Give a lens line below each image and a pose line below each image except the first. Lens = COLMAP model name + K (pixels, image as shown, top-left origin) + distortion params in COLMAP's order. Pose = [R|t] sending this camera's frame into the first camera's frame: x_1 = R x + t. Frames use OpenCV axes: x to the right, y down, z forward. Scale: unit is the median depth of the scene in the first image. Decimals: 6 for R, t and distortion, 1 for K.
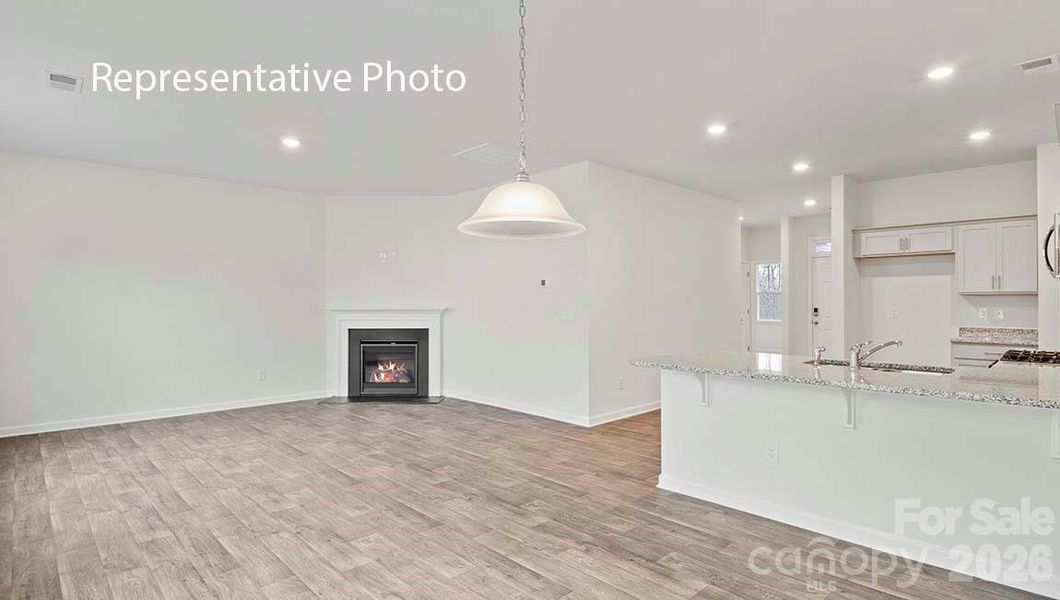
lens RADIAL K [[515.4, 0, 526.9], [0, 515.4, 303.4], [0, 0, 1]] dist [0.043748, -0.045428]
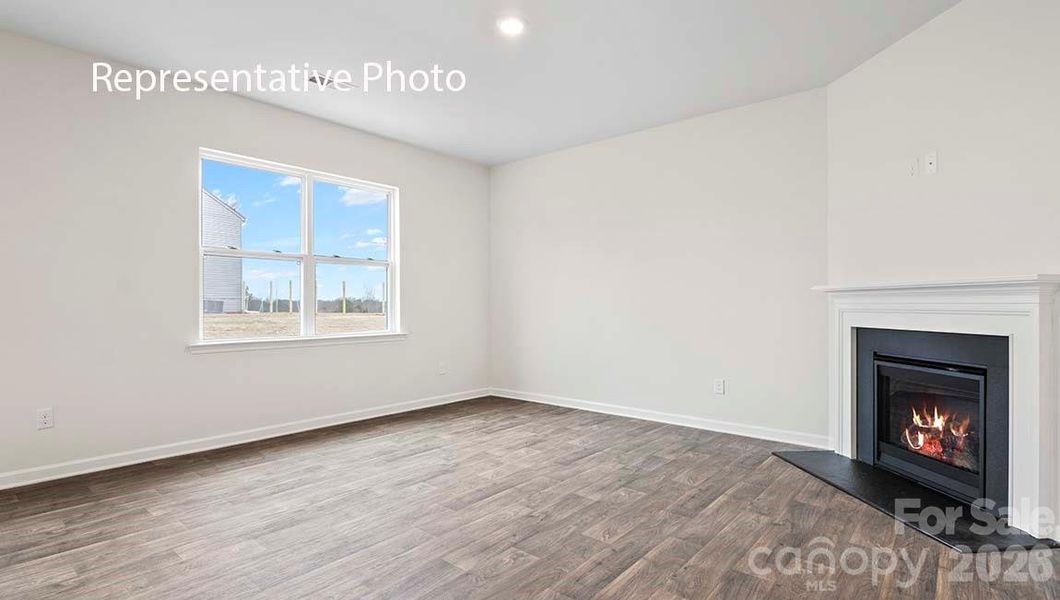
lens RADIAL K [[515.4, 0, 526.9], [0, 515.4, 303.4], [0, 0, 1]] dist [0.043748, -0.045428]
pose [[0.101719, 0.001321, -0.994812, 0.129336], [0.001066, 0.999998, 0.001437, 0.024765], [0.994813, -0.001207, 0.101718, 0.628767]]
